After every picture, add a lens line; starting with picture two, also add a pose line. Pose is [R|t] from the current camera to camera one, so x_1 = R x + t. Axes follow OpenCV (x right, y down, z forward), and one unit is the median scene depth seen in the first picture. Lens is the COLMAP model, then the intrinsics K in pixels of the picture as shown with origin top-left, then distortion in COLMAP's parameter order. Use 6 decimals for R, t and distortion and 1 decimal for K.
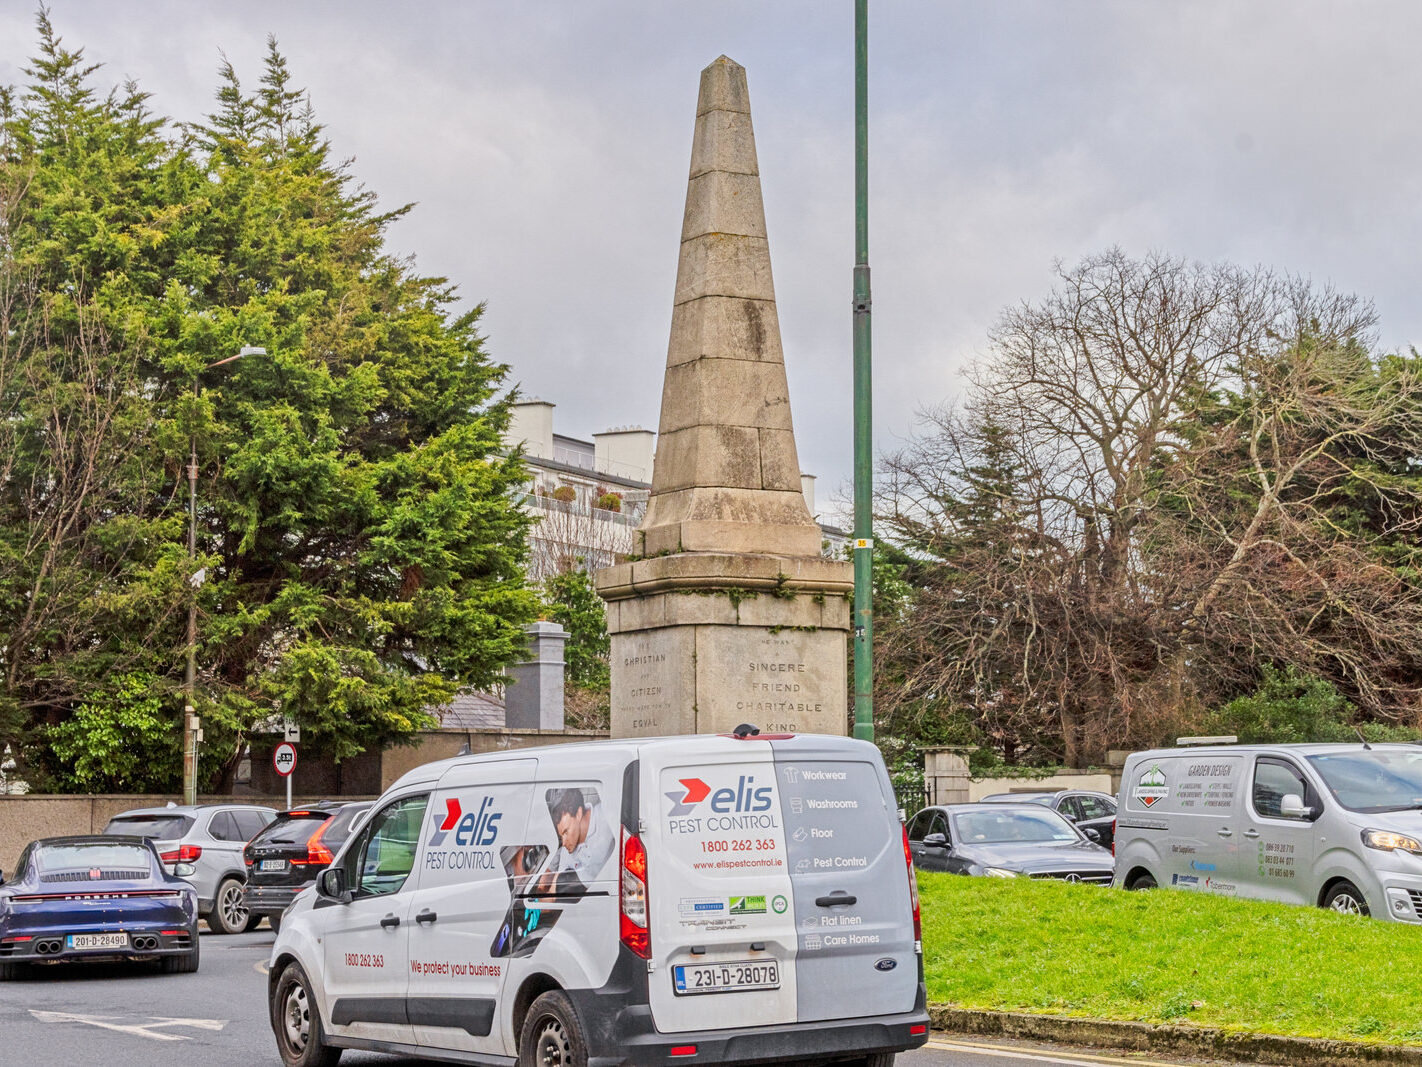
lens RADIAL K [[2467.9, 0, 709.5], [0, 2467.9, 582.3], [0, 0, 1]] dist [0.019463, -0.369339]
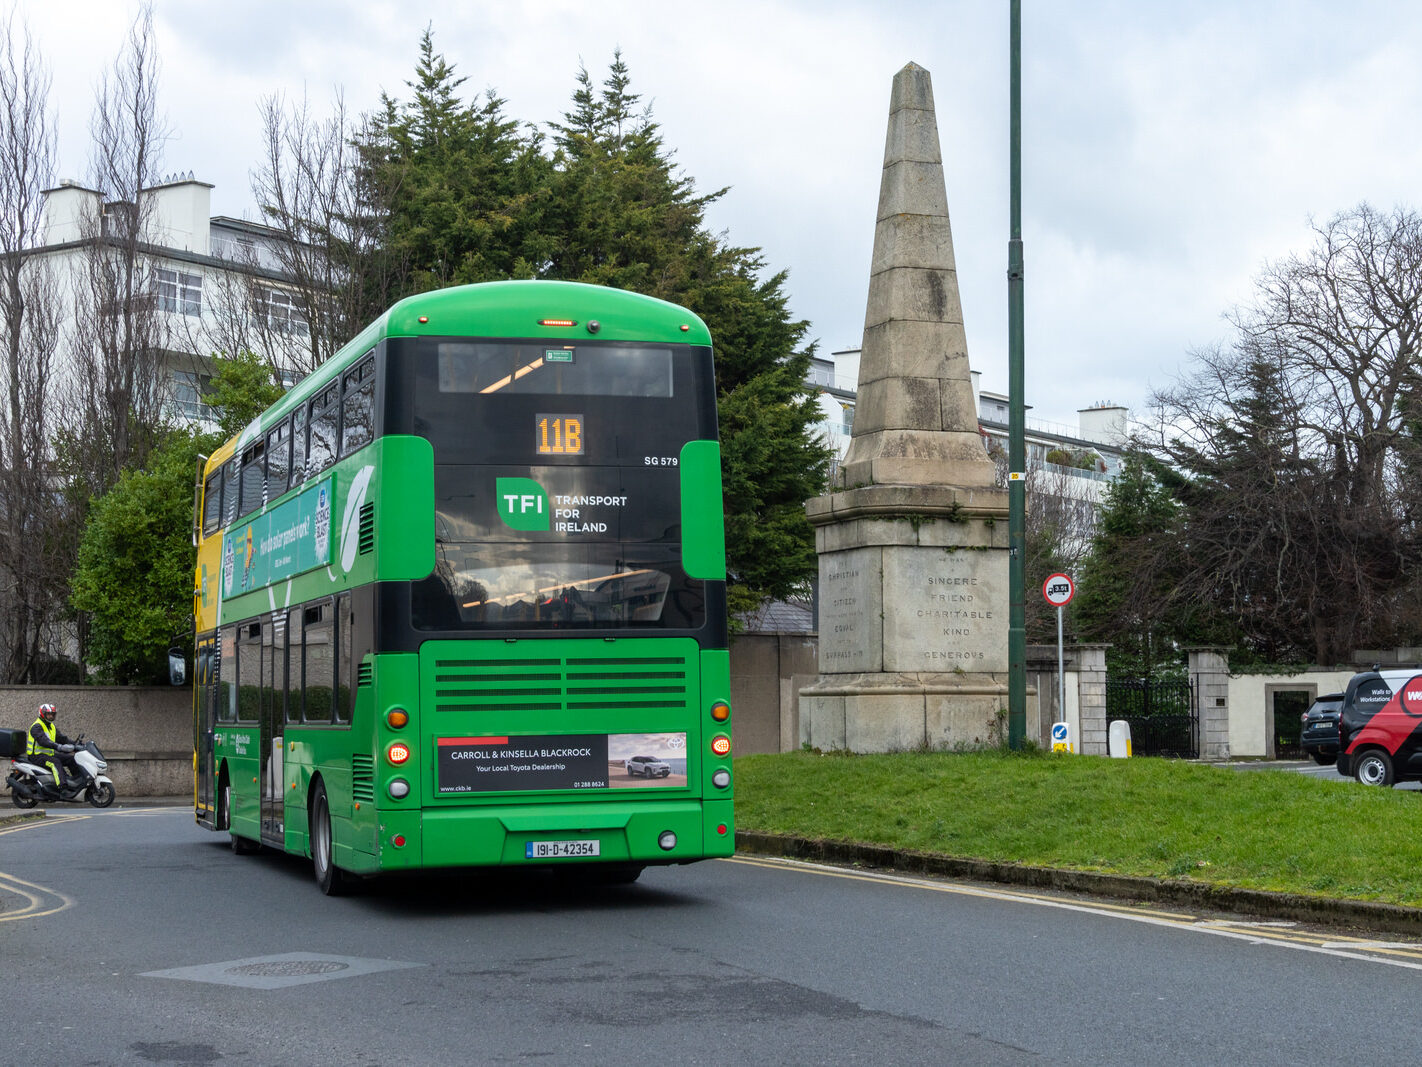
lens RADIAL K [[2140.8, 0, 711.7], [0, 2140.8, 578.4], [0, 0, 1]] dist [-0.005100, -0.175577]
pose [[0.987948, -0.004700, -0.154718, 0.034169], [0.010090, 0.999369, 0.034066, -0.001446], [0.154460, -0.035217, 0.987371, -0.015654]]
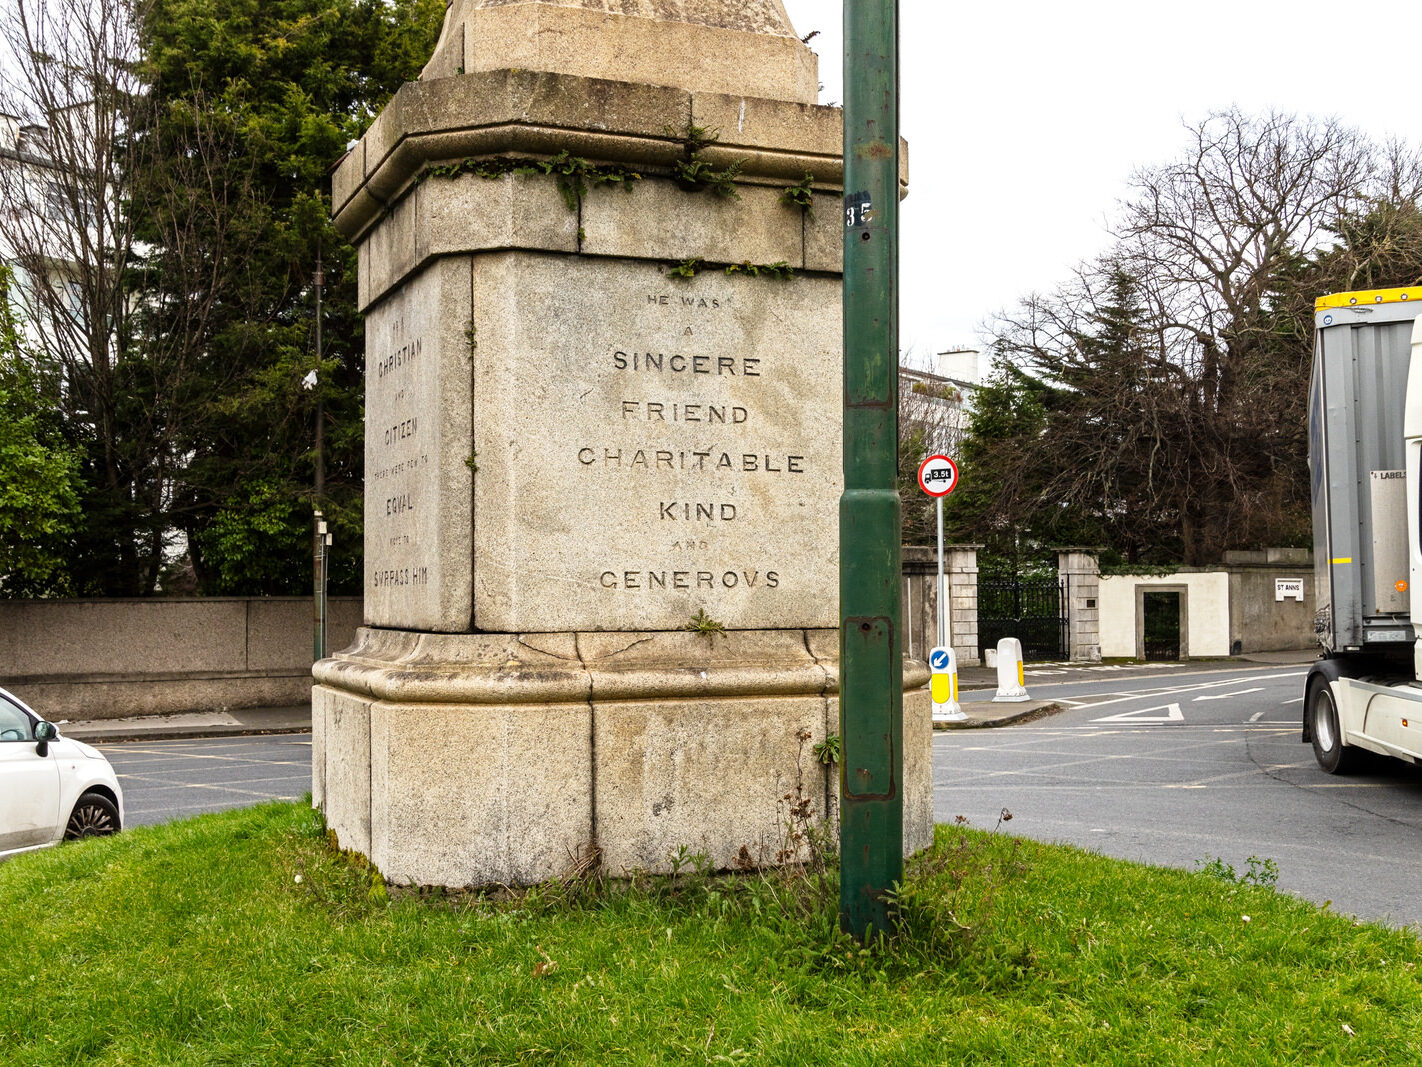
lens RADIAL K [[1654.3, 0, 711.0], [0, 1654.3, 533.5], [0, 0, 1]] dist [0.009862, 0.006844]
pose [[0.992751, -0.004063, -0.120117, 0.030205], [0.011052, 0.998280, 0.057574, 0.022171], [0.119676, -0.058484, 0.991089, 0.345627]]
